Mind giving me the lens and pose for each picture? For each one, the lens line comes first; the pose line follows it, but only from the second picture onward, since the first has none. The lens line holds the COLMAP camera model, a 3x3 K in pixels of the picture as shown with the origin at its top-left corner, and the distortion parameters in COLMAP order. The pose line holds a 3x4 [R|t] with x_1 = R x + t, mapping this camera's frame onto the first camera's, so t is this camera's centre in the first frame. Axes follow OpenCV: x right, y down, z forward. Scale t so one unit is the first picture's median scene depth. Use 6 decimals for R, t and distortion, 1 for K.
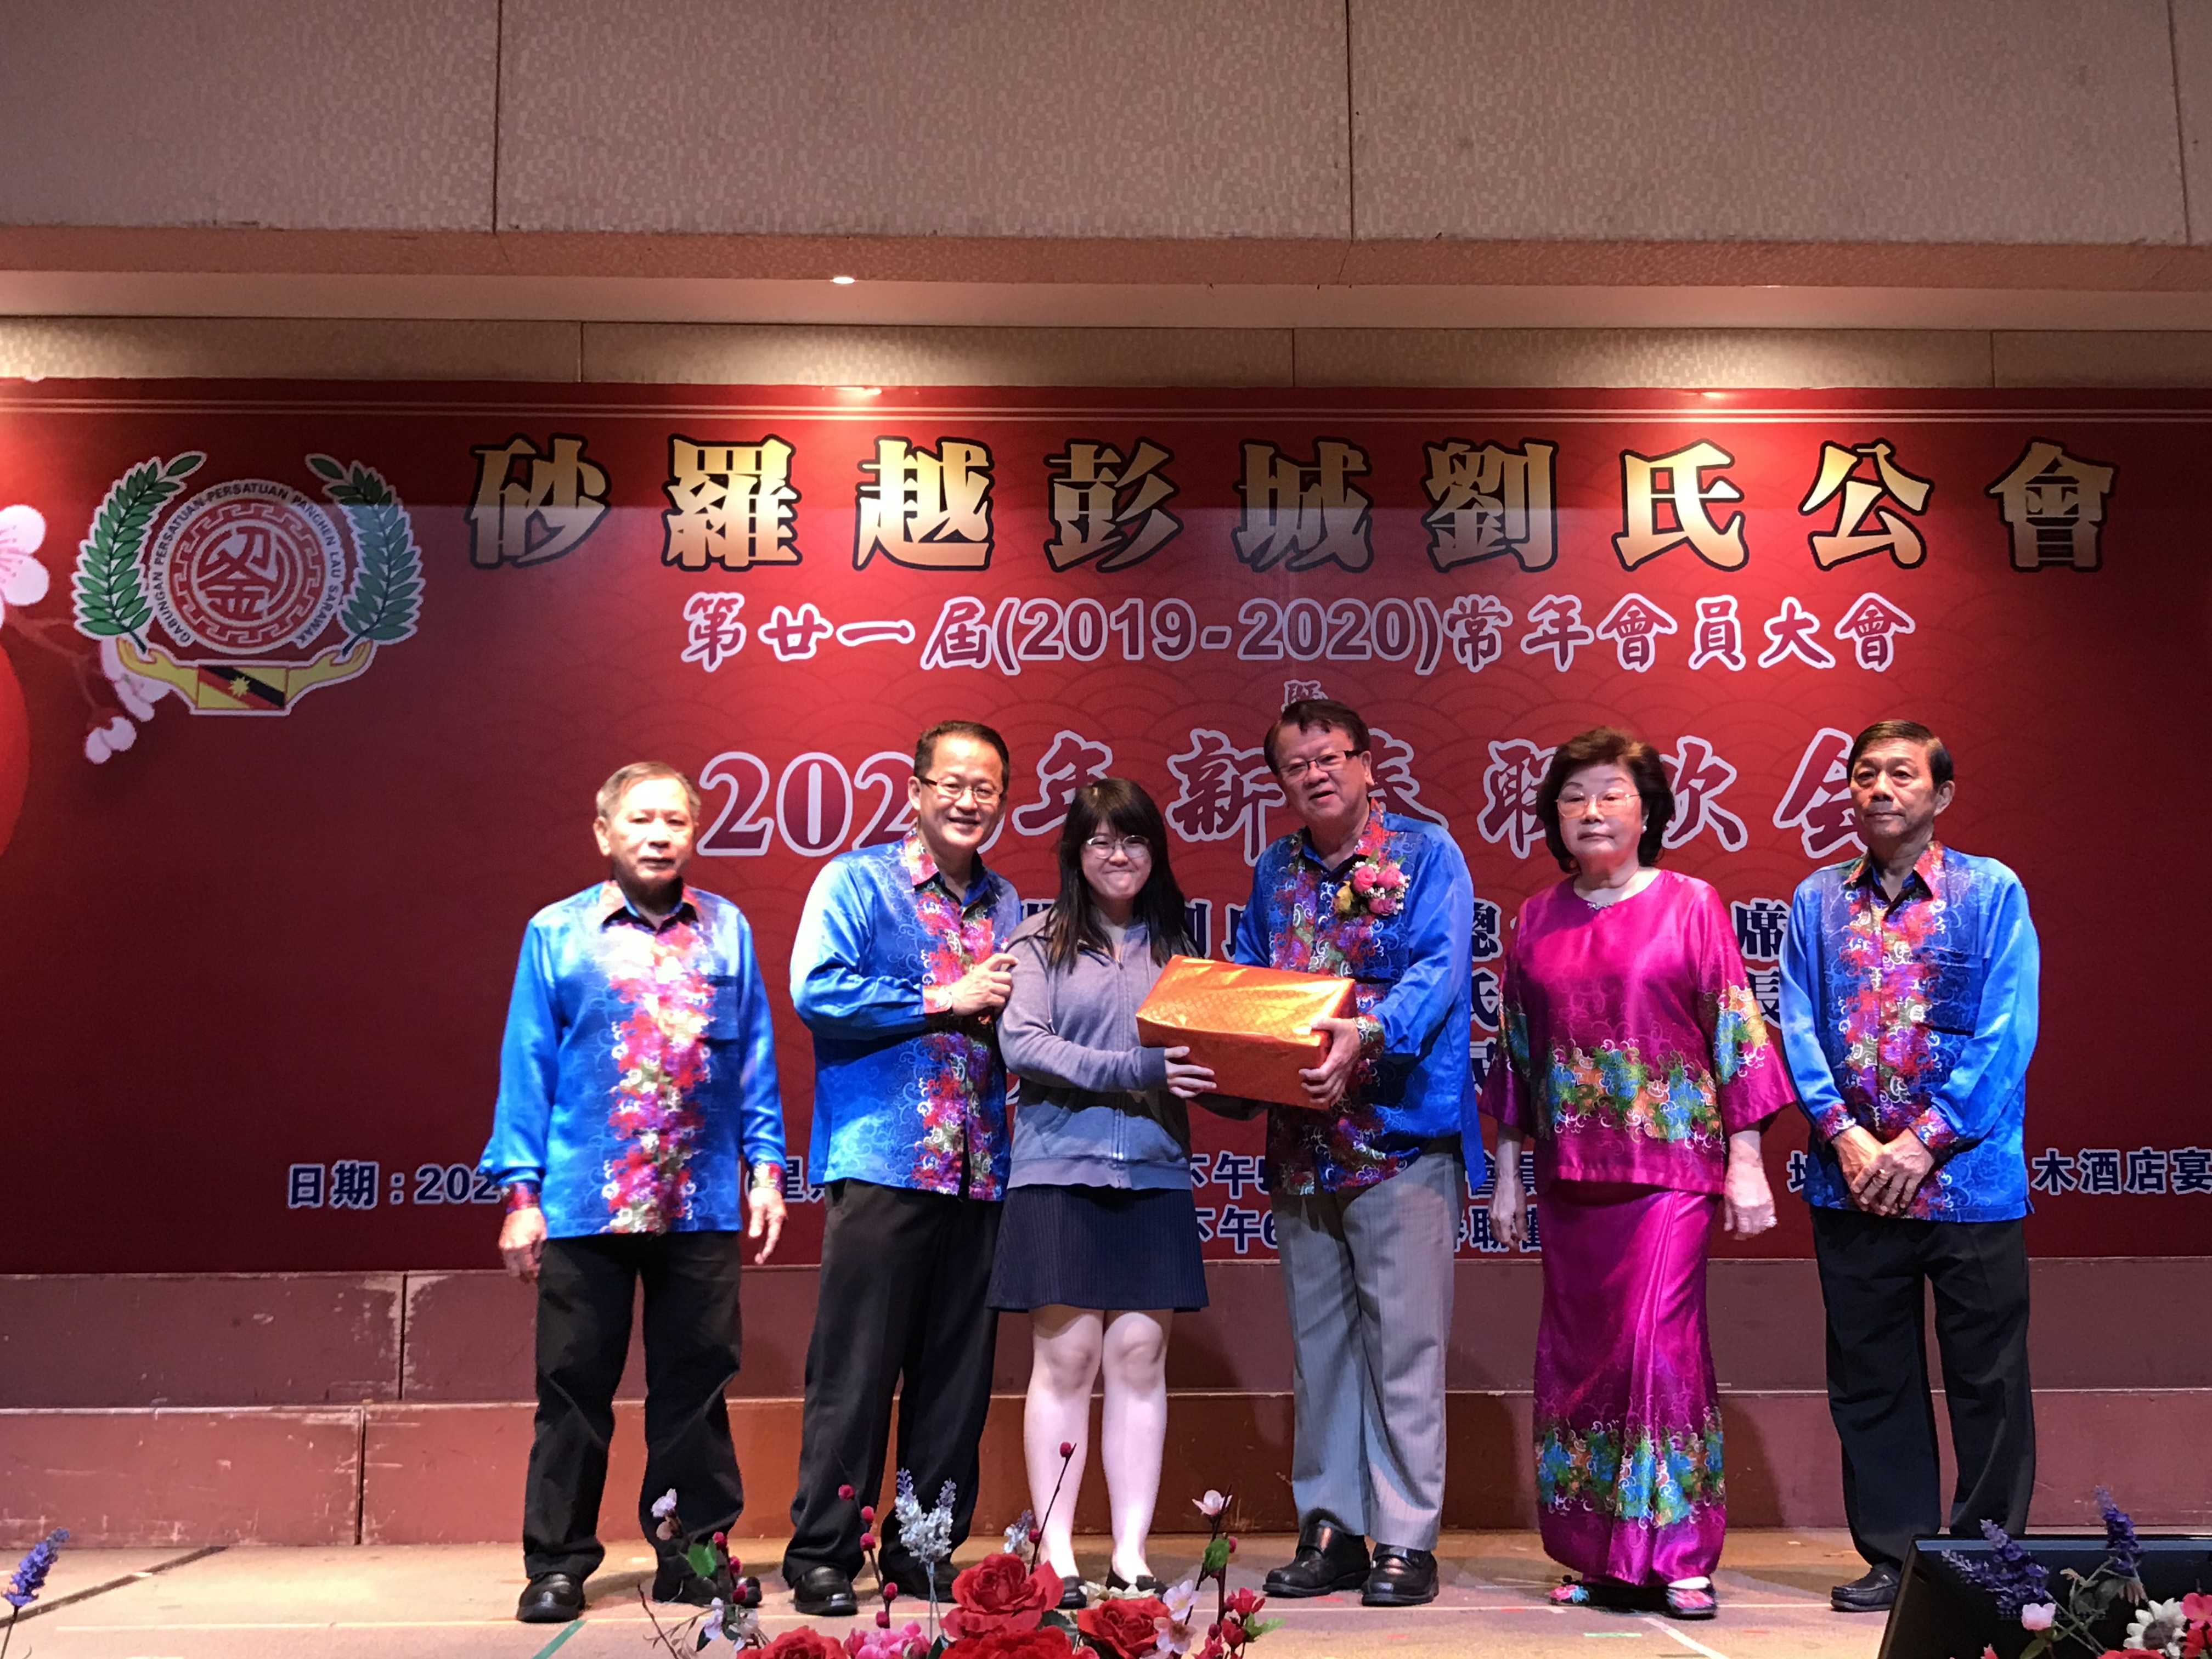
lens RADIAL K [[2714.7, 0, 1103.0], [0, 2714.7, 813.0], [0, 0, 1]] dist [0.190823, -0.690482]
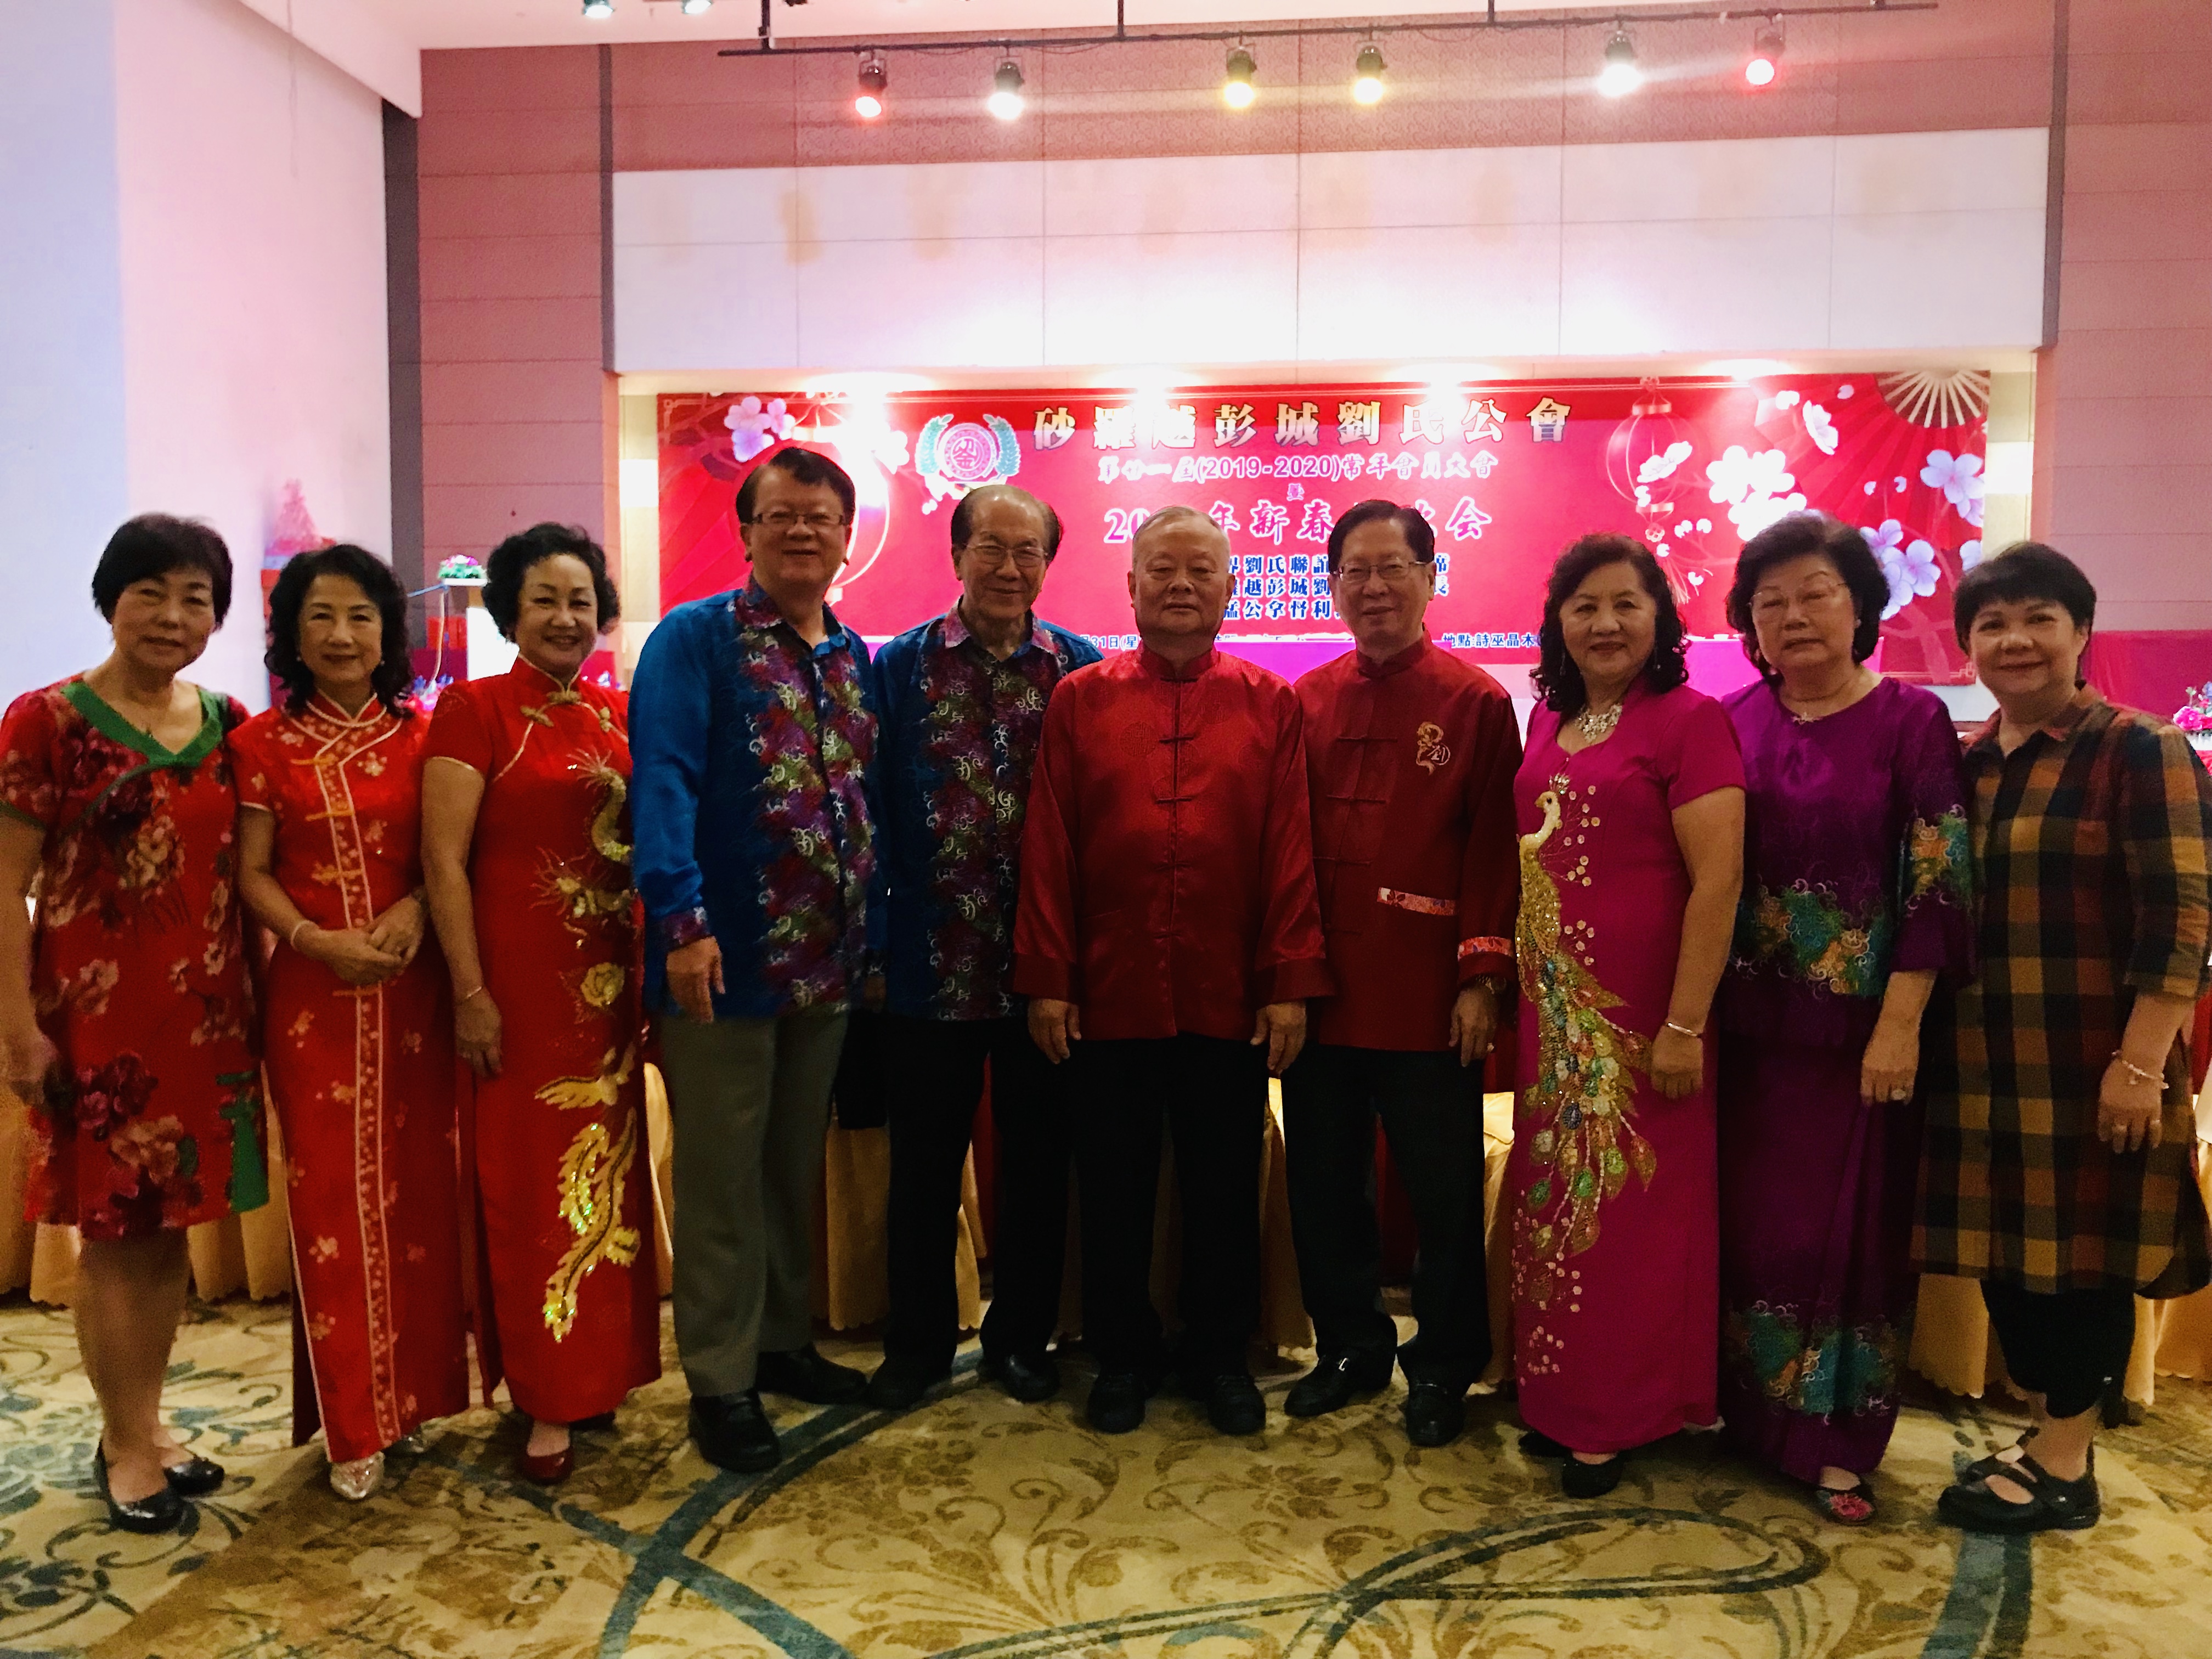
lens RADIAL K [[1850.2, 0, 1095.2], [0, 1850.2, 830.0], [0, 0, 1]] dist [0.105966, -0.242095]
pose [[0.987601, 0.022891, -0.155307, 0.187393], [0.015460, 0.970320, 0.241329, -0.181194], [0.156222, -0.240738, 0.957935, -1.176234]]
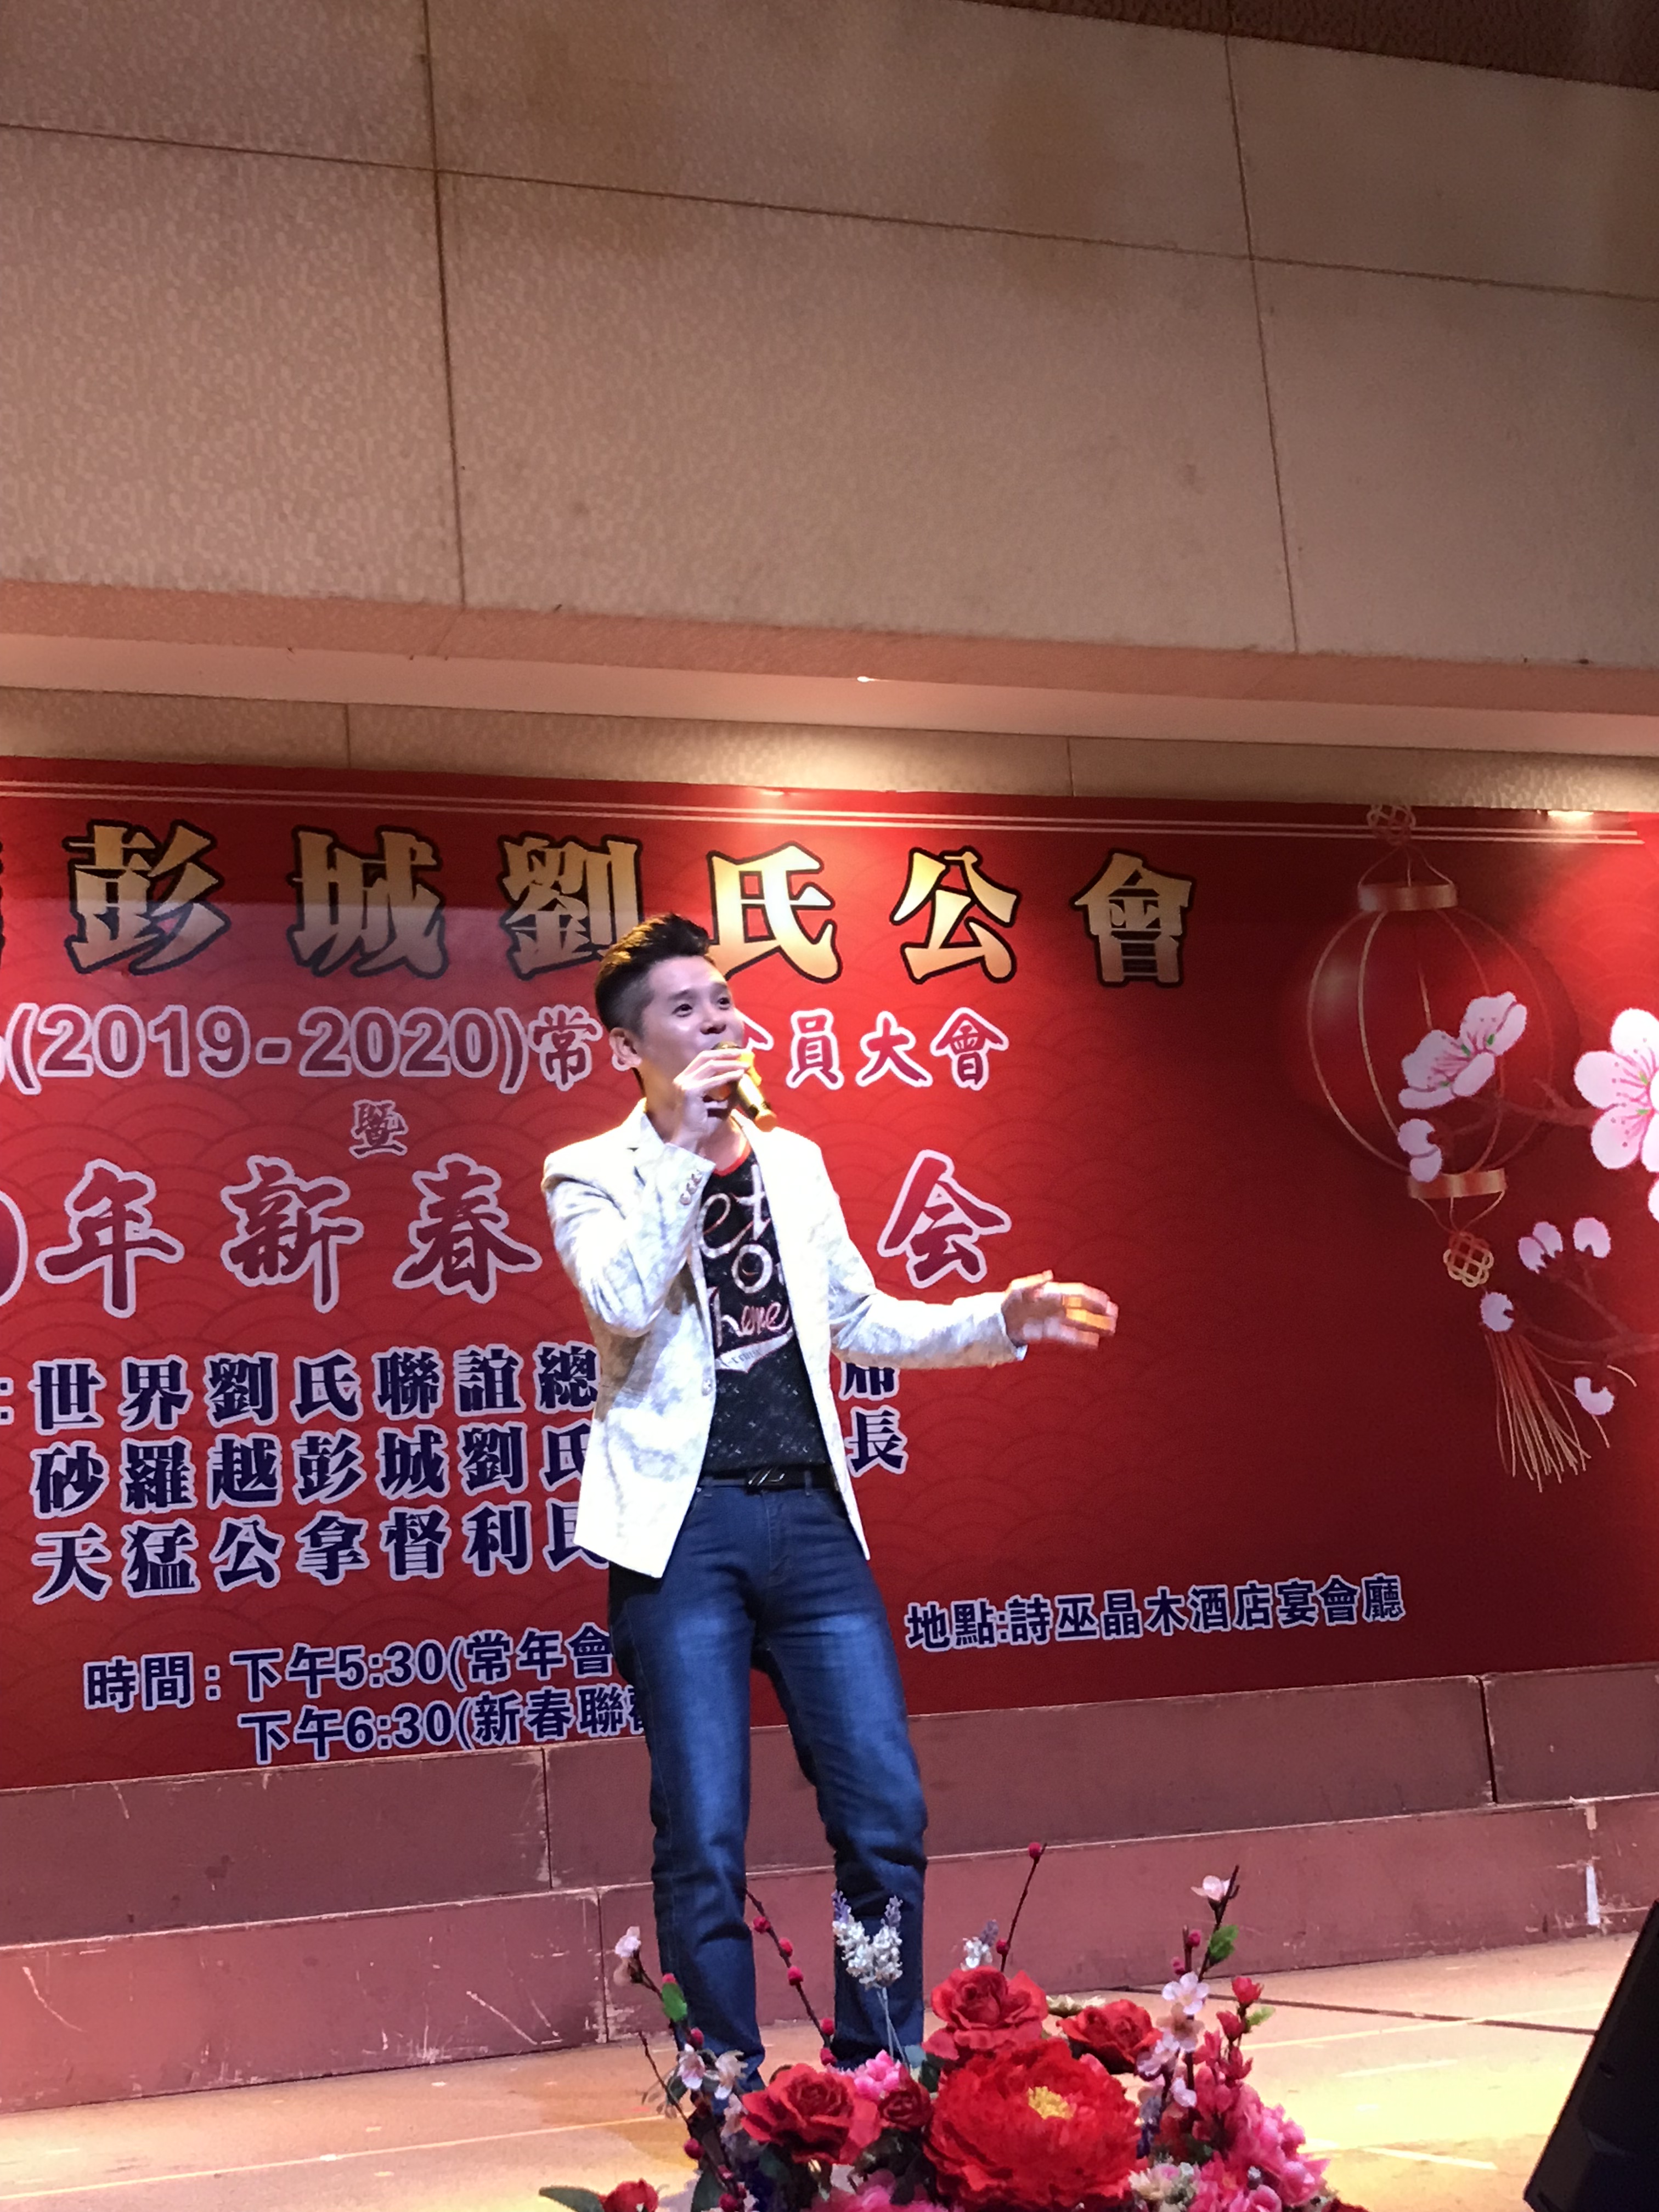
lens RADIAL K [[3107.3, 0, 820.1], [0, 3107.3, 1142.1], [0, 0, 1]] dist [0.262645, -1.272110]
pose [[0.950651, -0.007720, 0.310167, -0.103119], [0.020776, 0.999030, -0.038812, 0.007071], [-0.309567, 0.043341, 0.949889, -0.004302]]
